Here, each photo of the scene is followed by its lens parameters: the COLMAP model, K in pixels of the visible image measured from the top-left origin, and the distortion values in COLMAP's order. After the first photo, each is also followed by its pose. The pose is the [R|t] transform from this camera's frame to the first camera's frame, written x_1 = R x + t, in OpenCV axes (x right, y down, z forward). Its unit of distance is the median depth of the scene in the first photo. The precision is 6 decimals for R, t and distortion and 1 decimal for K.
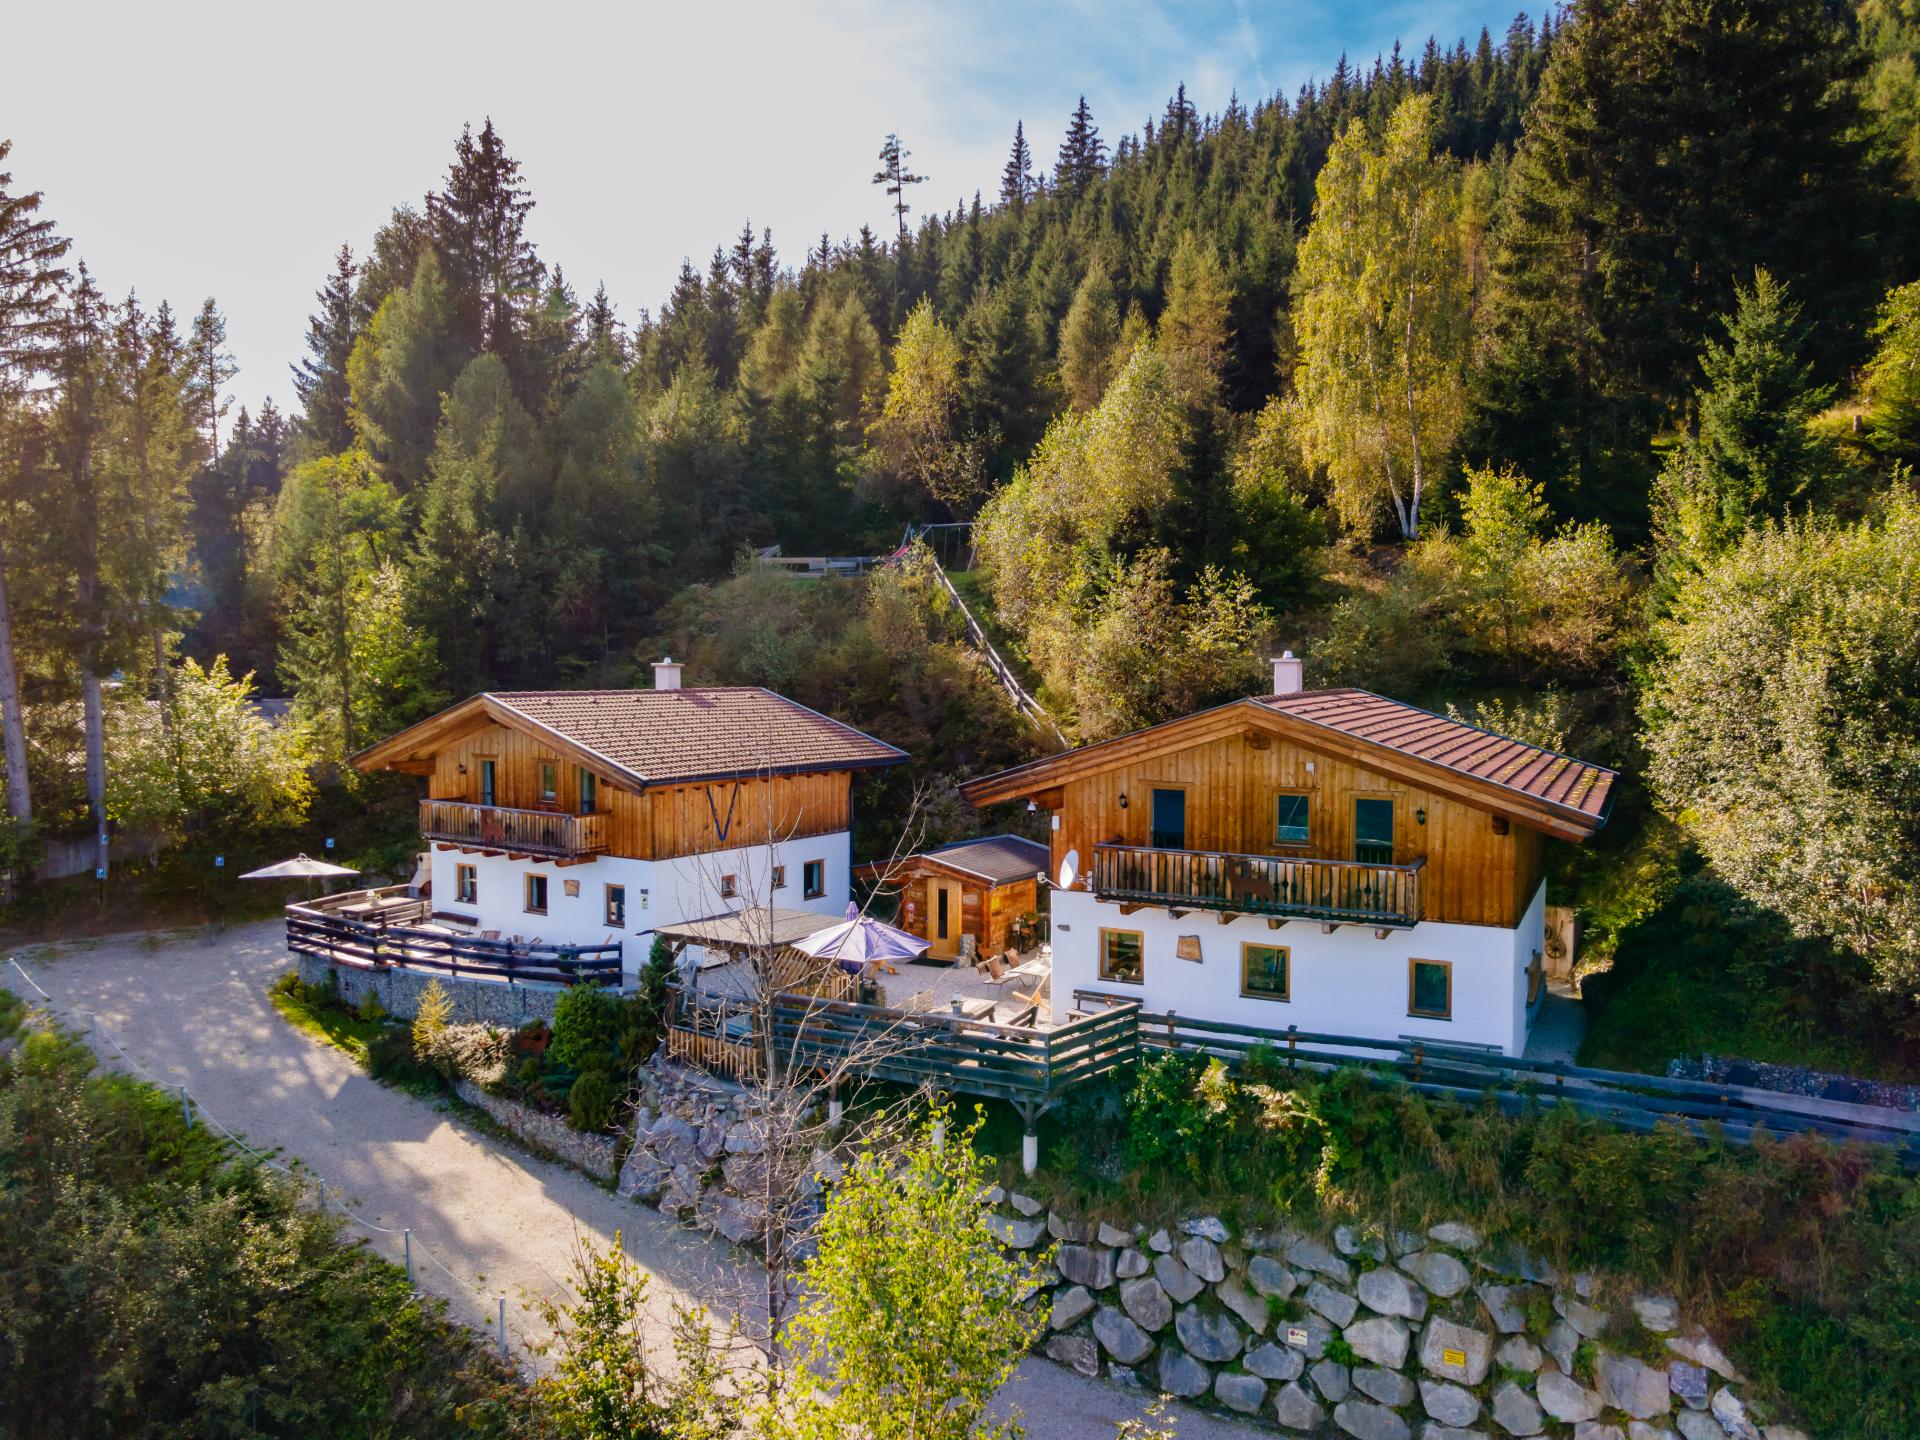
lens RADIAL K [[1447.3, 0, 960.0], [0, 1447.3, 720.0], [0, 0, 1]] dist [0.025661, 0.072979]
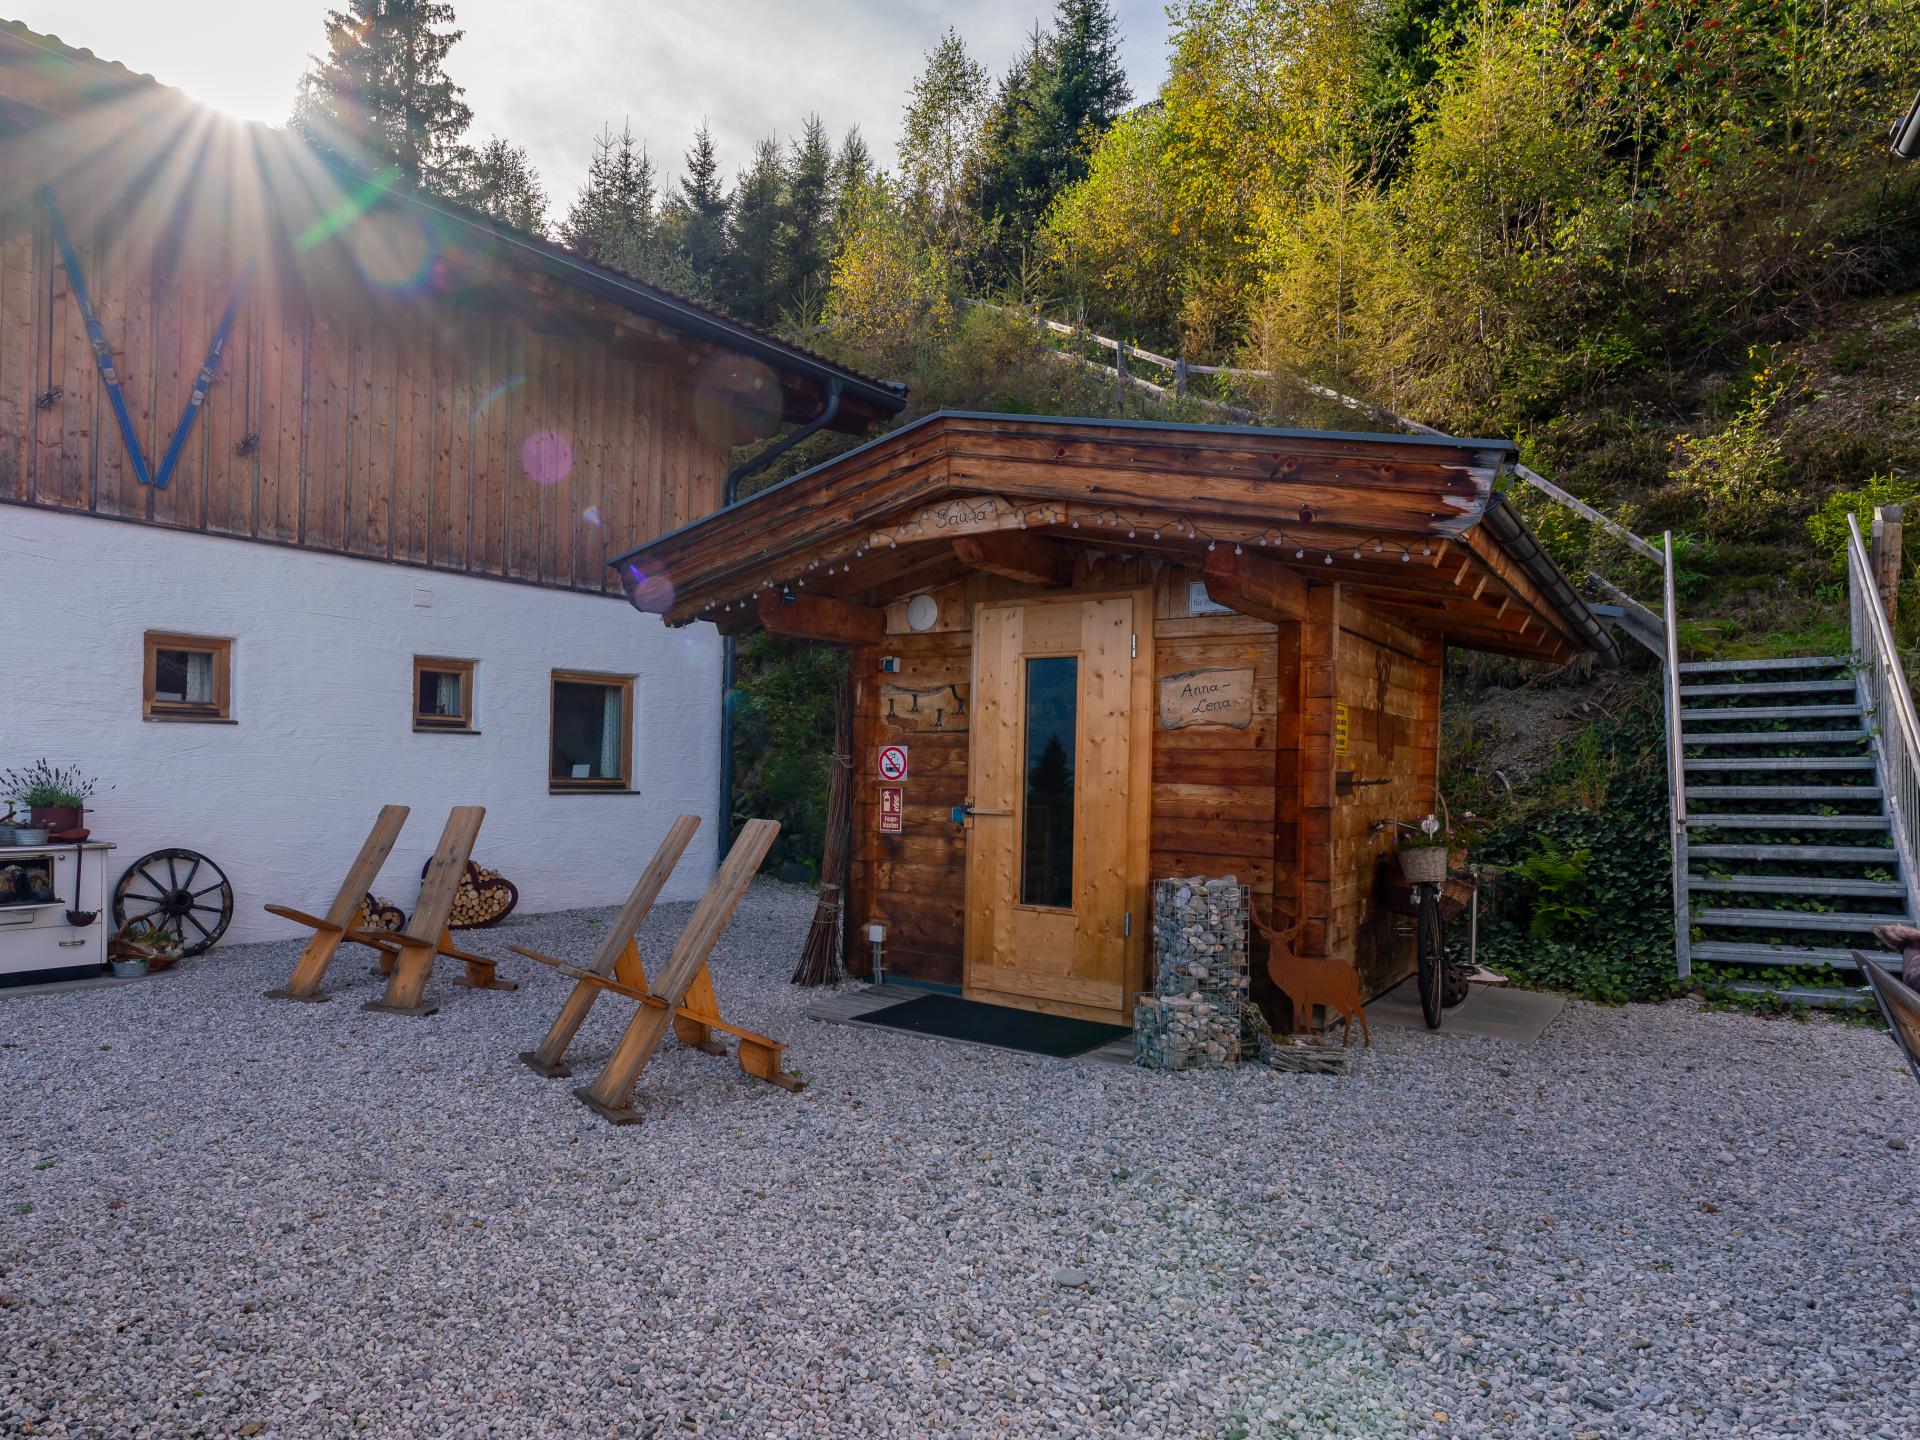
lens RADIAL K [[1447.3, 0, 960.0], [0, 1447.3, 720.0], [0, 0, 1]] dist [0.025661, 0.072979]
pose [[0.998969, 0.044564, 0.008630, -0.027606], [-0.044340, 0.998713, -0.024615, 0.137709], [-0.009716, 0.024207, 0.999660, 0.835979]]
